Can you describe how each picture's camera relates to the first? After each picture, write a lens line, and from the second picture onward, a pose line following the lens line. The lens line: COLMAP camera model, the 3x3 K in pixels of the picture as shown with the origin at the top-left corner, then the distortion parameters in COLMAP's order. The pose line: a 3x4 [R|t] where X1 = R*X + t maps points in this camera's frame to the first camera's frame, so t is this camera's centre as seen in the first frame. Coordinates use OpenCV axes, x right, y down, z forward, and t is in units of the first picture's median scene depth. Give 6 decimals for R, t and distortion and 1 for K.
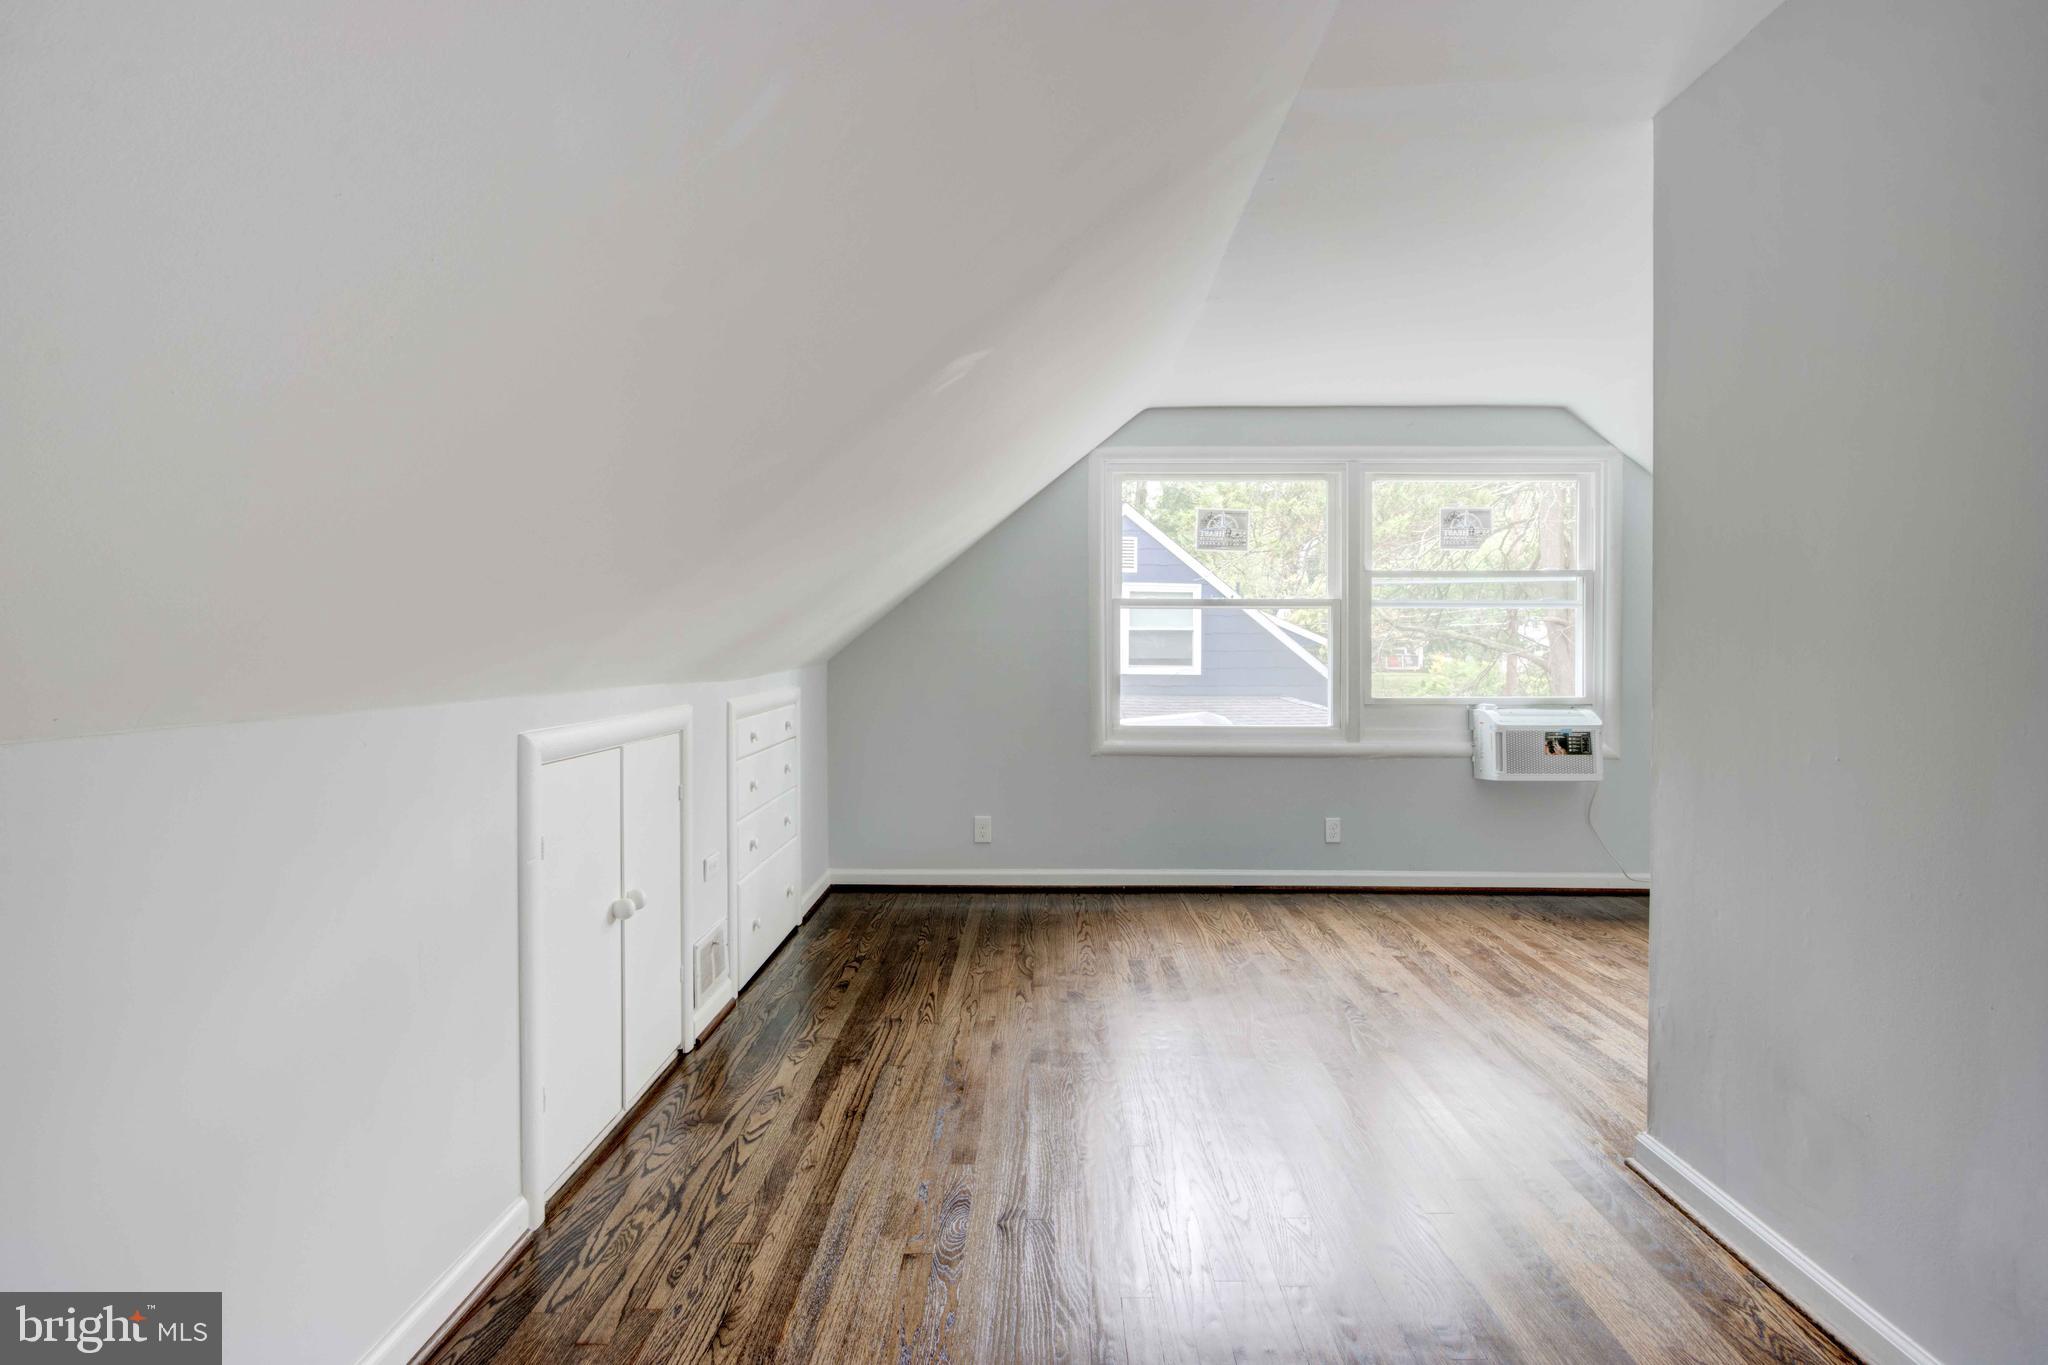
lens RADIAL K [[959.2, 0, 1023.8], [0, 959.2, 668.9], [0, 0, 1]] dist [-0.017861, 0.002969]
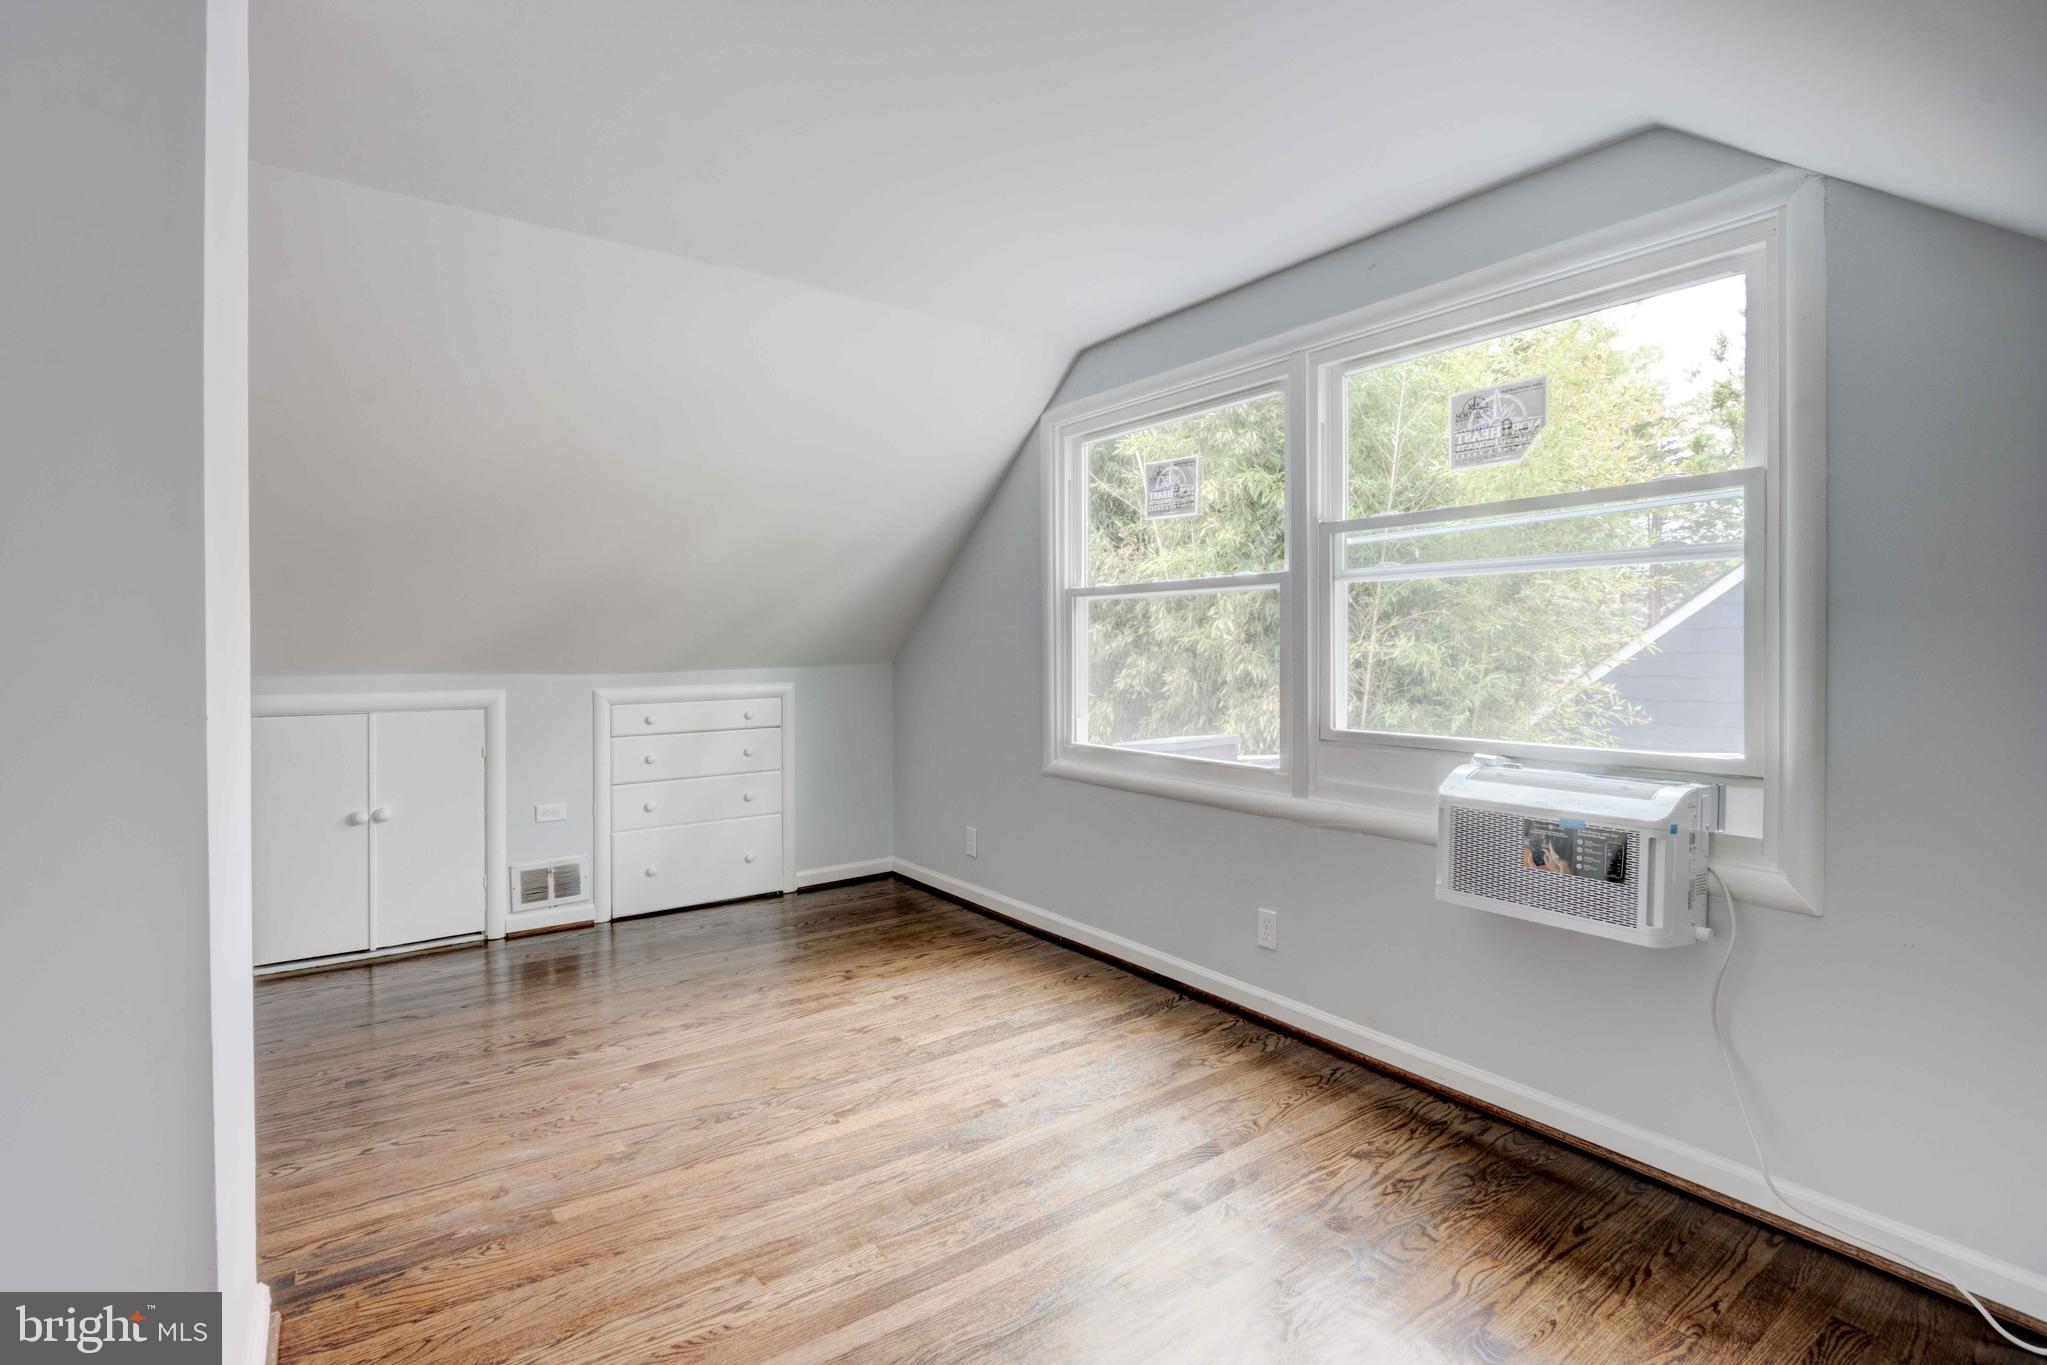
lens RADIAL K [[958.8, 0, 1025.6], [0, 958.8, 670.7], [0, 0, 1]] dist [-0.017861, 0.002969]
pose [[0.606556, 0.018295, -0.794830, 0.743344], [-0.017145, 0.999804, 0.009929, -0.010411], [0.794856, 0.007605, 0.606751, 0.477278]]
